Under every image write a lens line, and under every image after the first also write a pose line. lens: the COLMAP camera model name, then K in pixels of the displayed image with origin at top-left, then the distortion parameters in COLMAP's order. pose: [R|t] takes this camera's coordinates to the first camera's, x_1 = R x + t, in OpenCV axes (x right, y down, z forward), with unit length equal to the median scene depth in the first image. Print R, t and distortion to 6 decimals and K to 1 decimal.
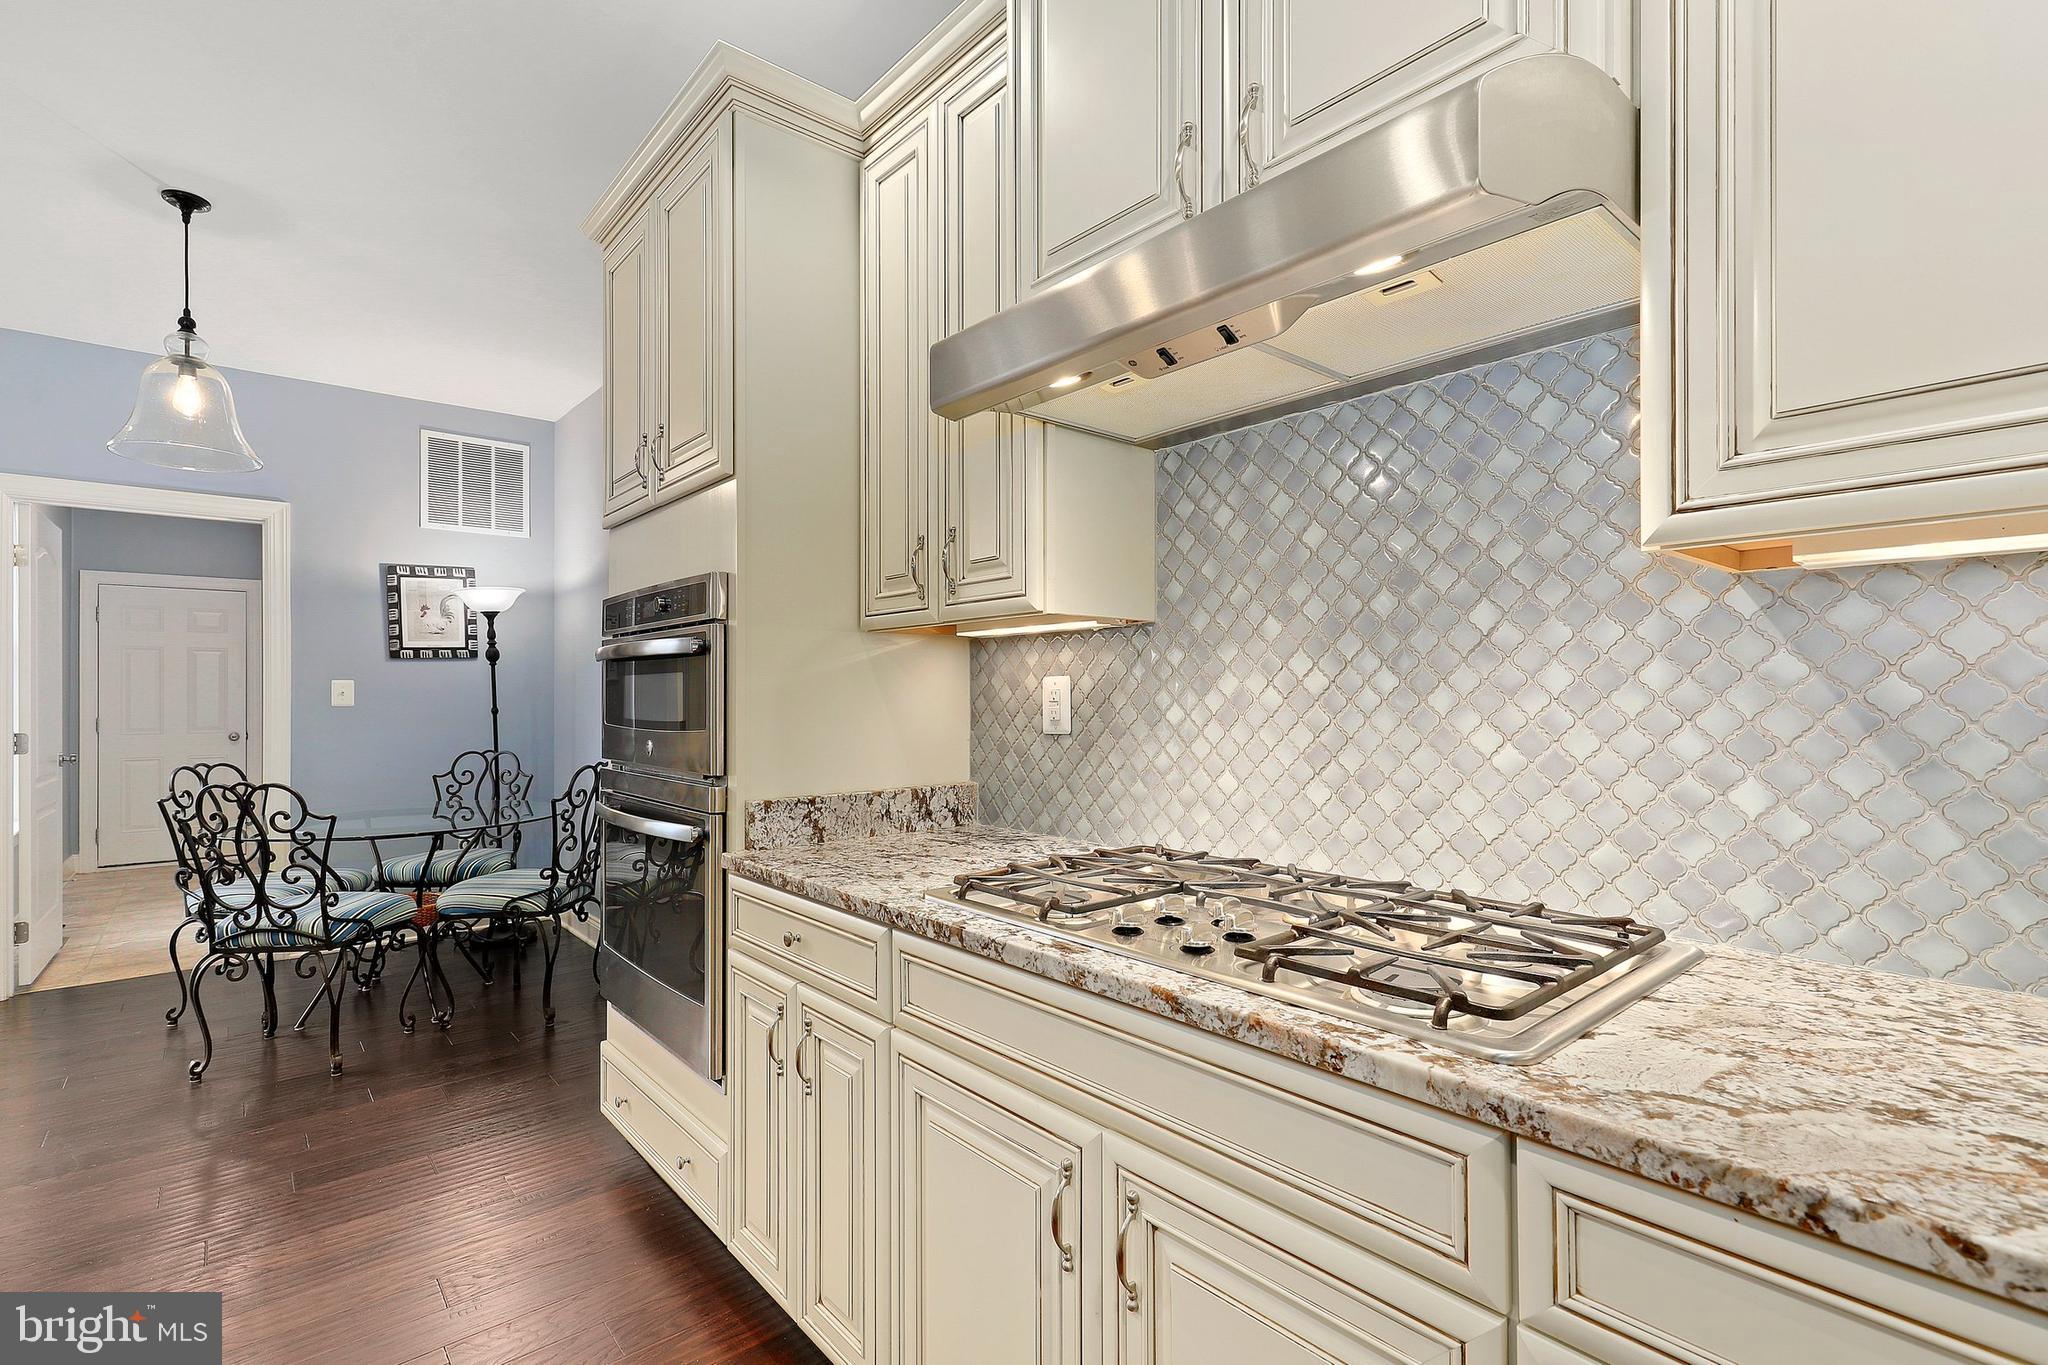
lens RADIAL K [[941.3, 0, 1020.7], [0, 941.3, 692.3], [0, 0, 1]] dist [0.008033, -0.000249]
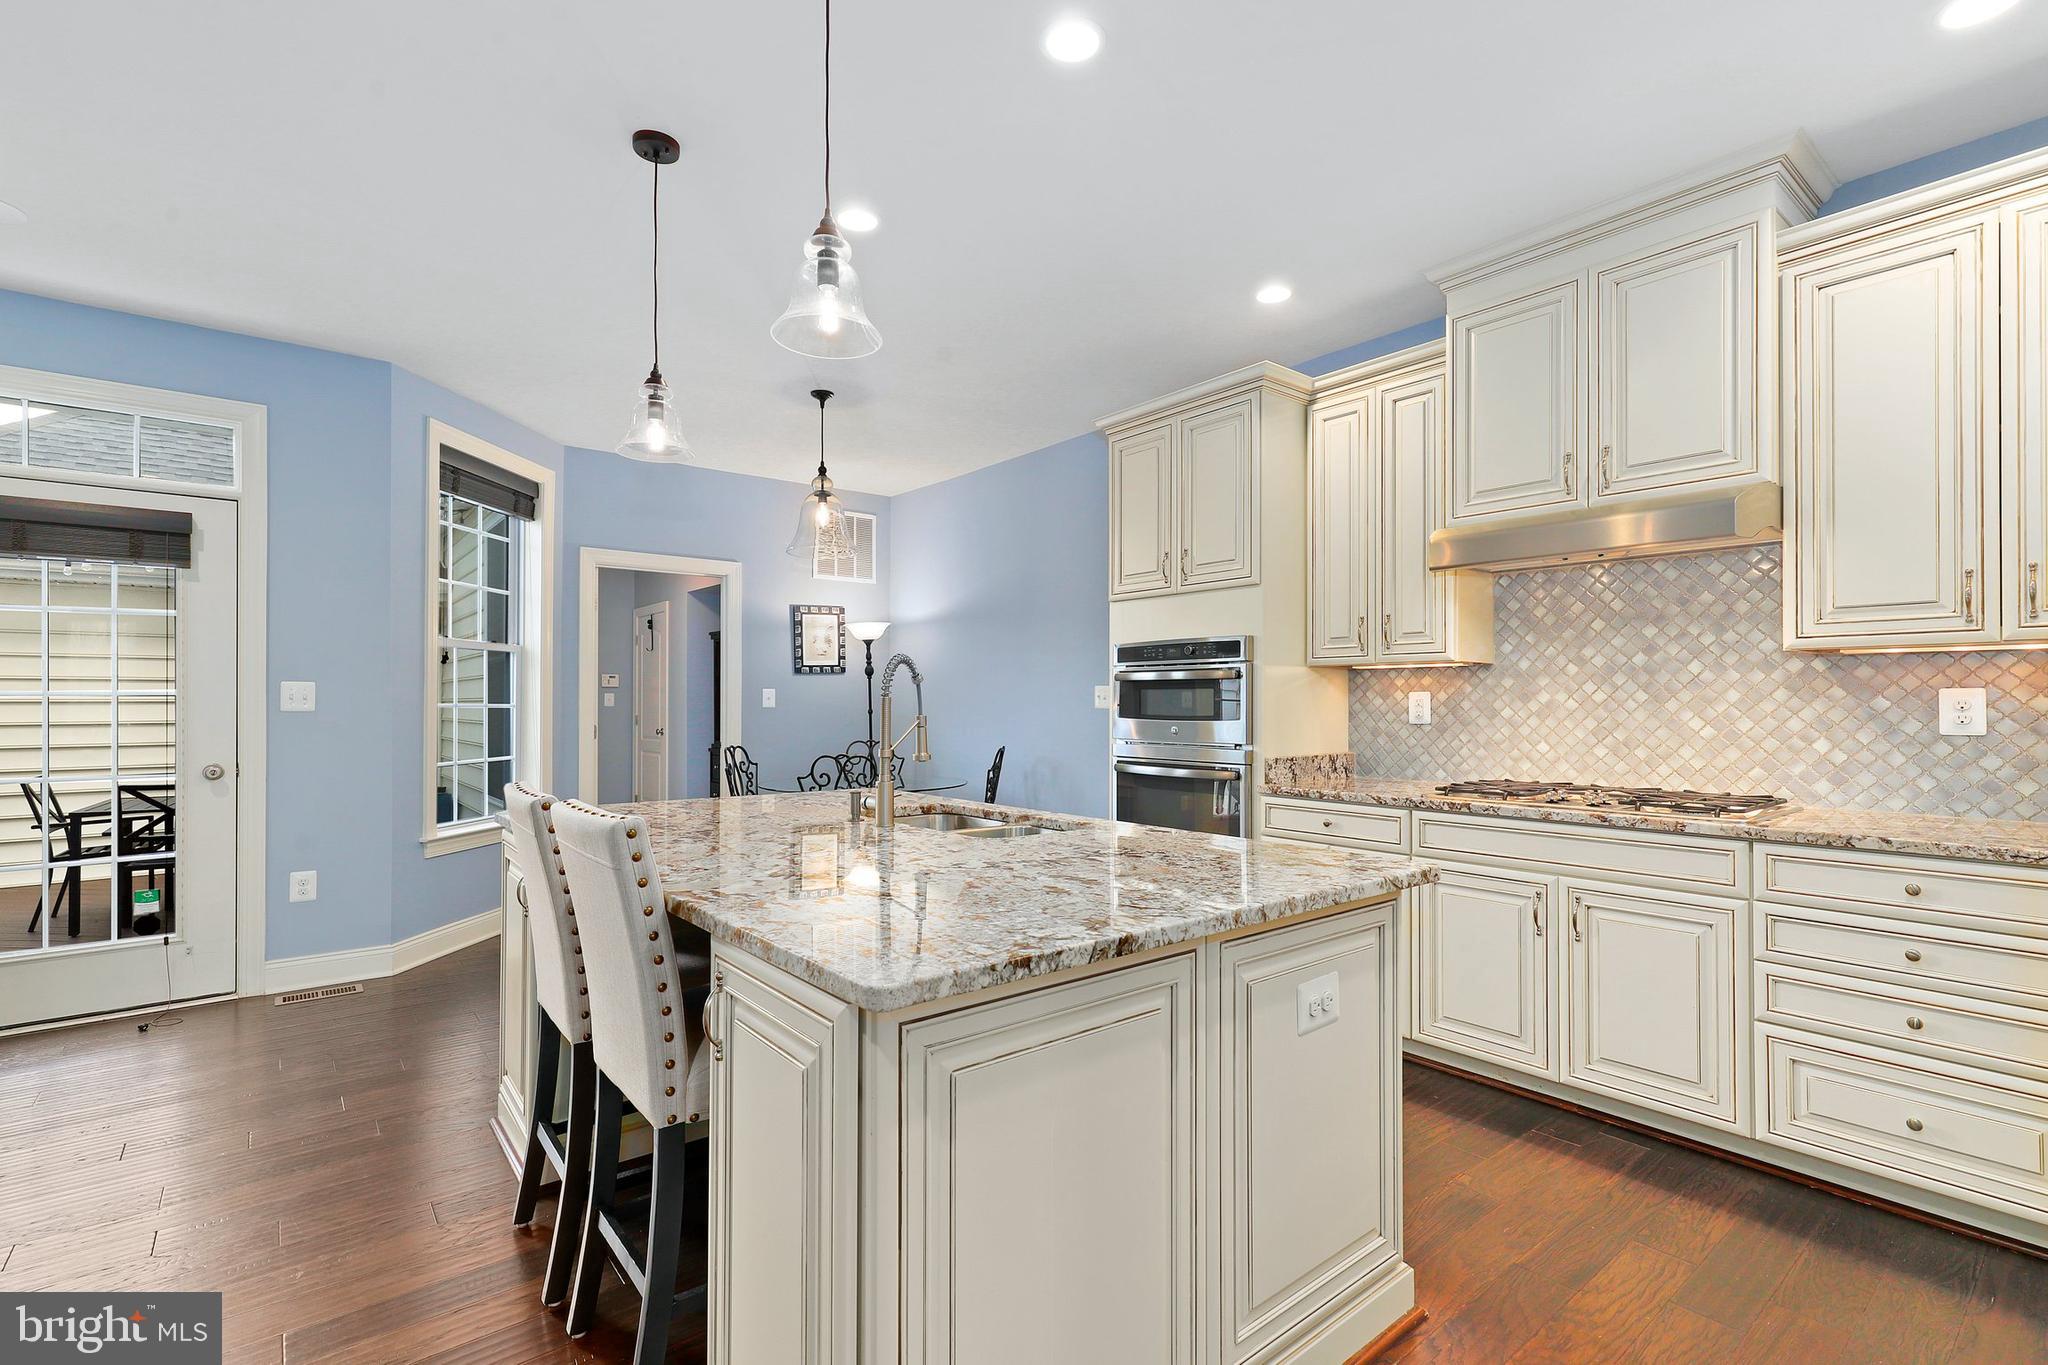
lens RADIAL K [[929.6, 0, 1025.8], [0, 929.6, 692.1], [0, 0, 1]] dist [0.003257, 0.000272]
pose [[0.999676, 0.005234, -0.024919, -0.602704], [-0.005428, 0.999955, -0.007746, 0.001157], [0.024878, 0.007879, 0.999659, -0.717405]]
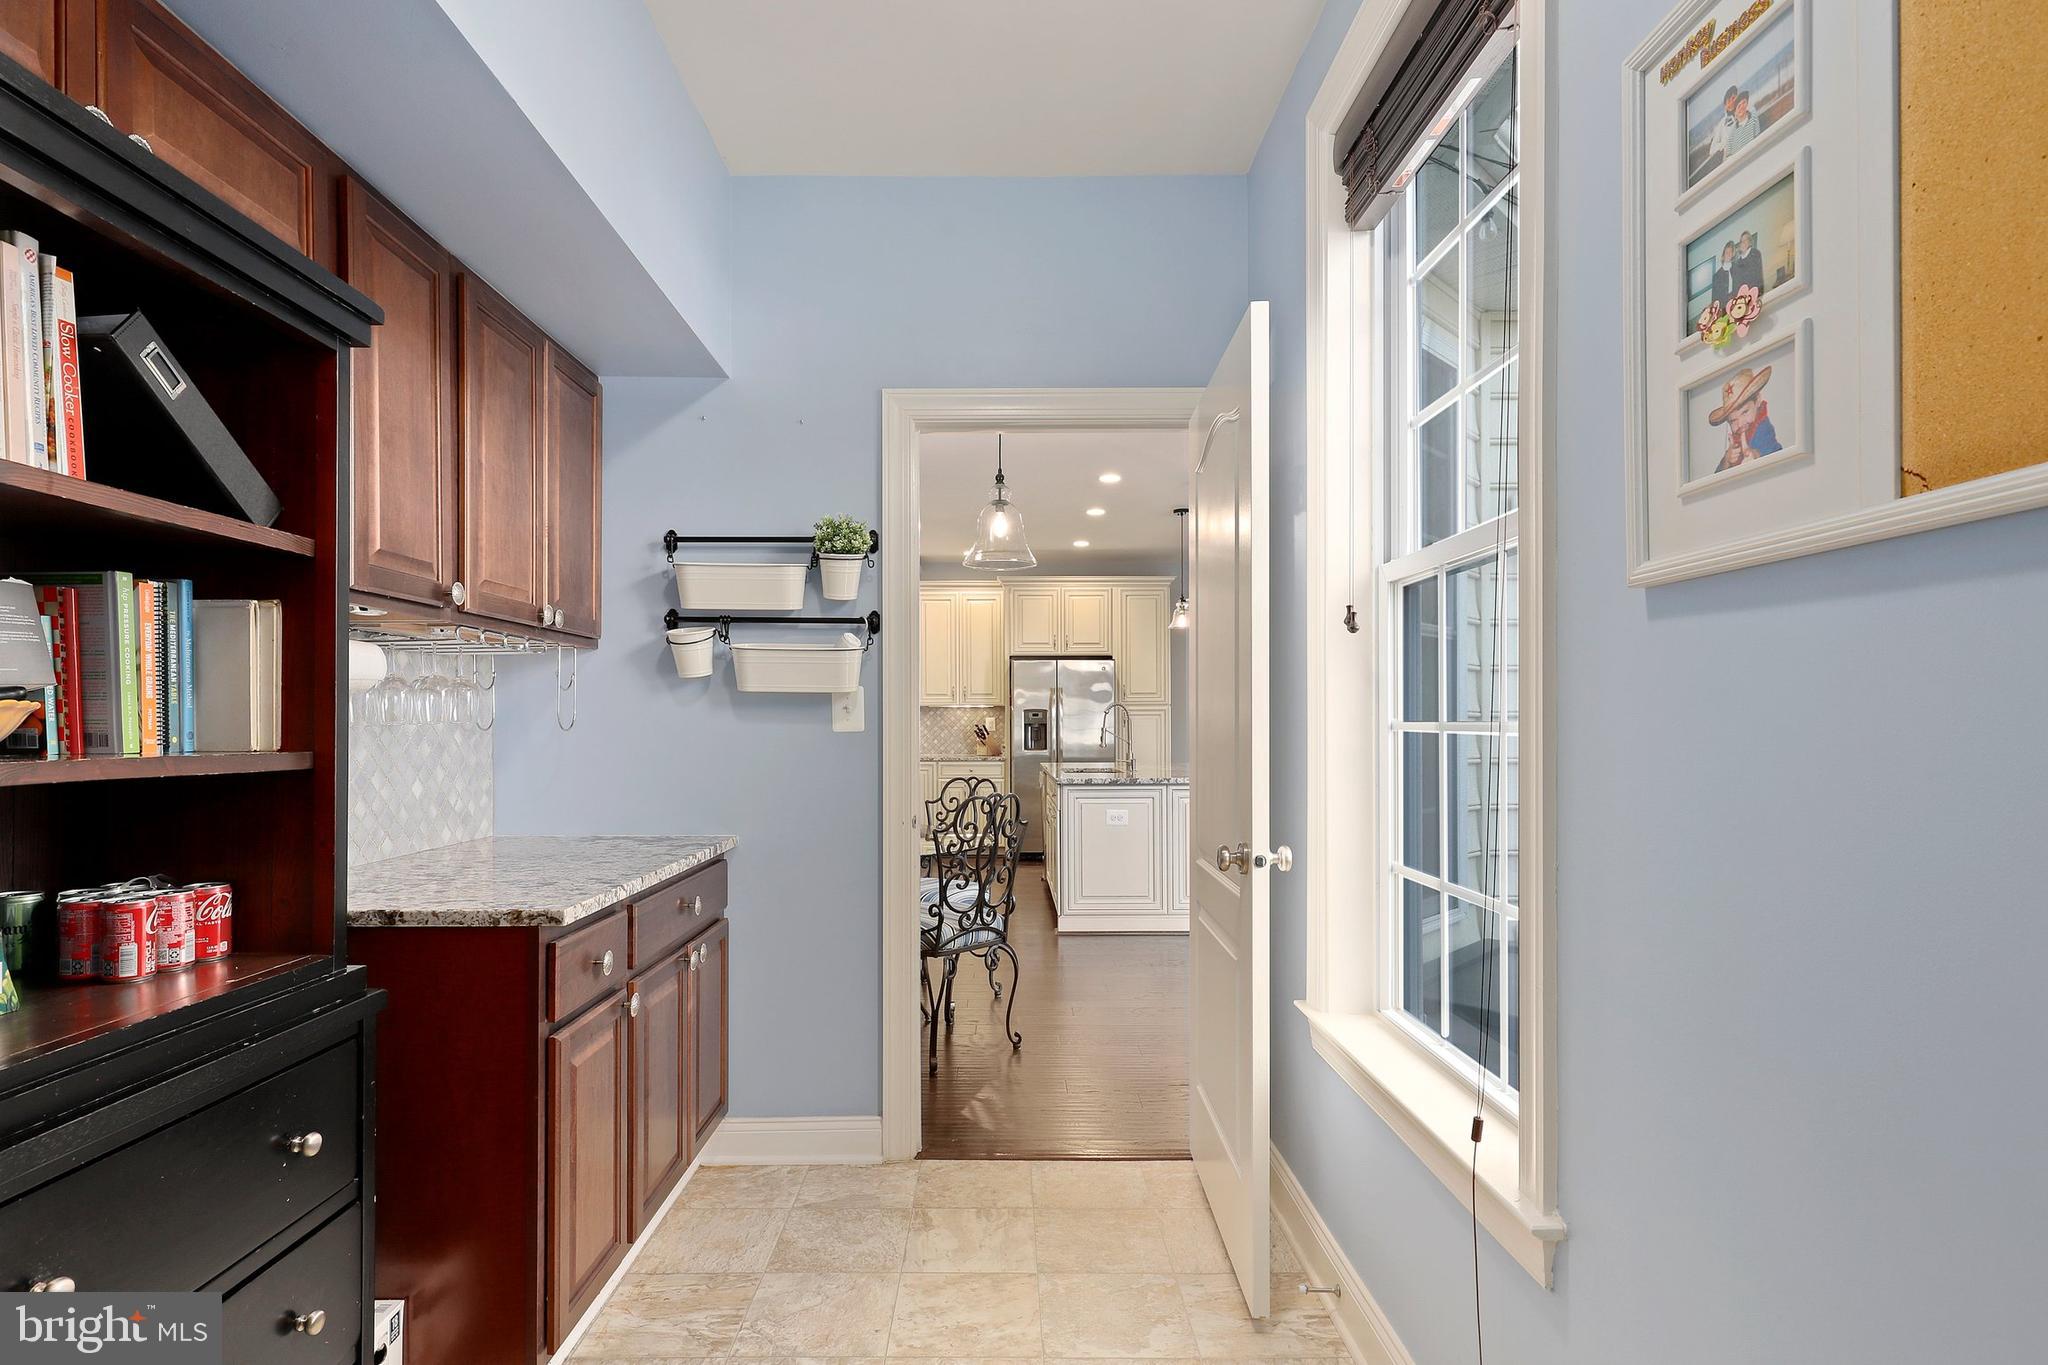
lens RADIAL K [[1048.7, 0, 1024.0], [0, 1048.7, 694.8], [0, 0, 1]] dist [0.007284, 0.000641]
pose [[-0.776058, 0.023088, 0.630239, -2.455007], [0.003512, 0.999472, -0.032289, 0.027288], [-0.630652, -0.022845, -0.775729, 2.844026]]
